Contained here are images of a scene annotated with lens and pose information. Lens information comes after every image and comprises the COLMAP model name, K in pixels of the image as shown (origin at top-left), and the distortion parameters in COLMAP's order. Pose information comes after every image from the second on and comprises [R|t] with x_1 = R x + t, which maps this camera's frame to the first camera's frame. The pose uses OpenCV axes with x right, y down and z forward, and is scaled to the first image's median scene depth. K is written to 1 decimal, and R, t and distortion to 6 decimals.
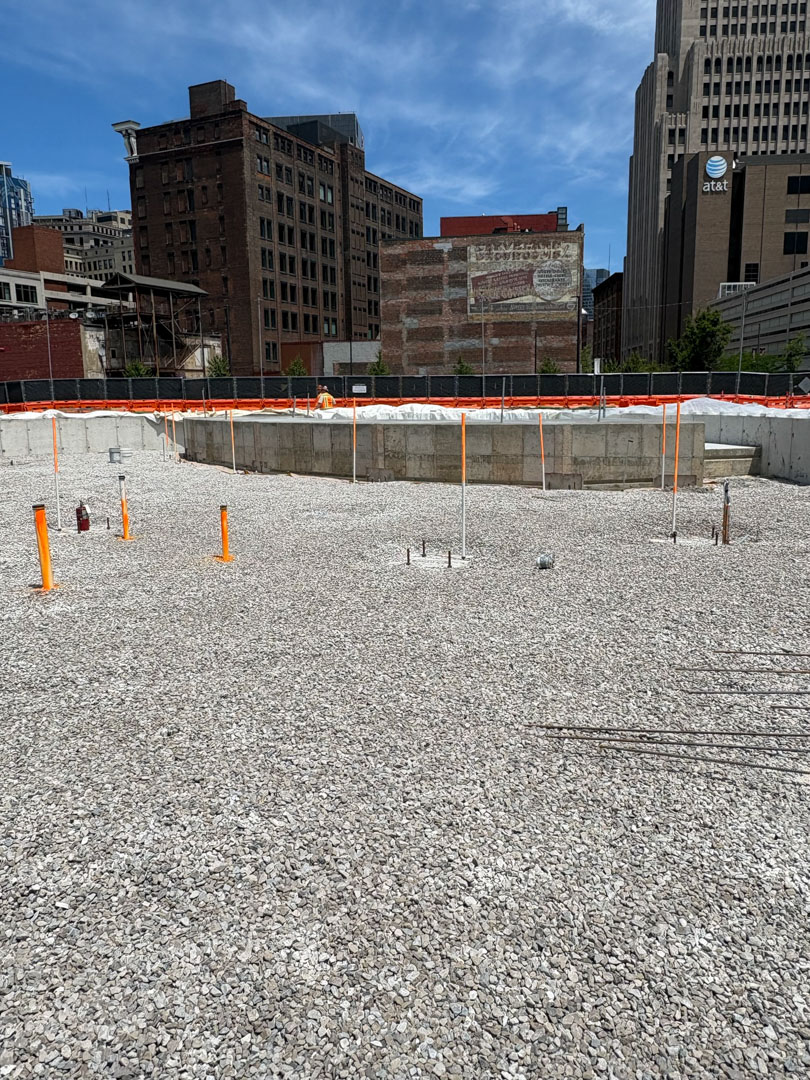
lens RADIAL K [[799.5, 0, 405.0], [0, 799.5, 540.0], [0, 0, 1]] dist [0.000277, 0.002247]
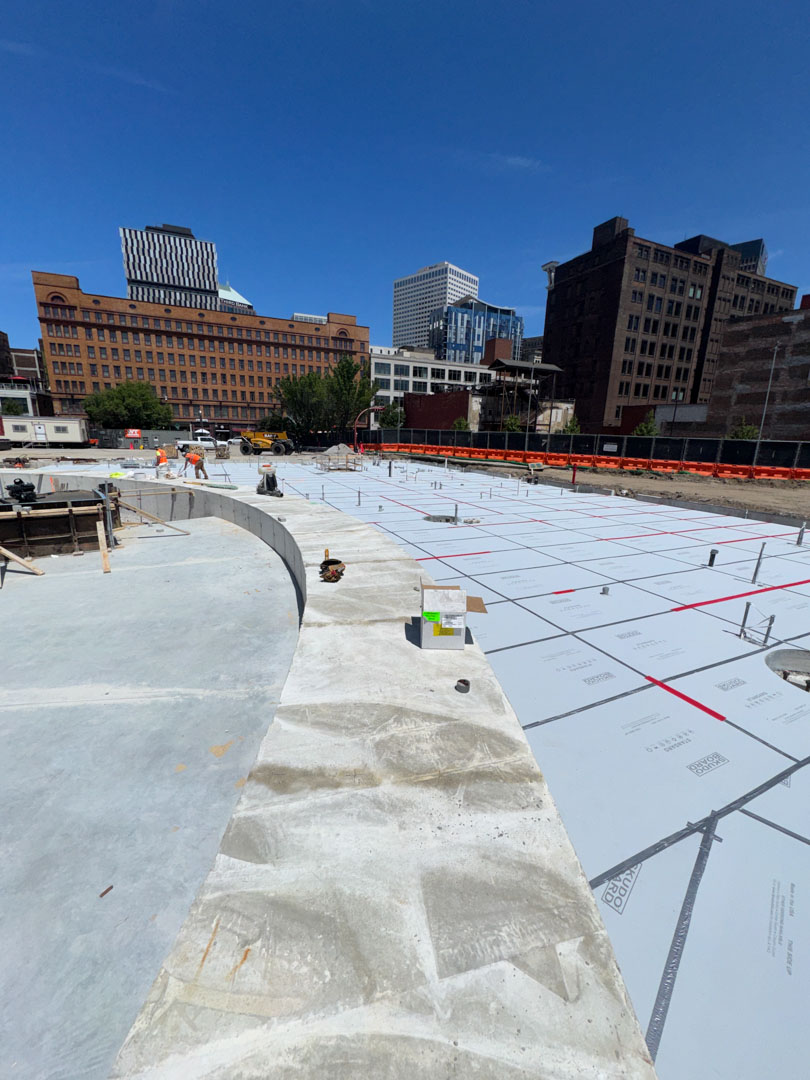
lens RADIAL K [[426.8, 0, 405.0], [0, 426.8, 540.0], [0, 0, 1]] dist [0.001113, 0.000192]
pose [[0.770865, 0.193000, -0.607057, 0.044730], [-0.155679, 0.981178, 0.114255, -0.039239], [0.617682, 0.006431, 0.786401, 0.166320]]
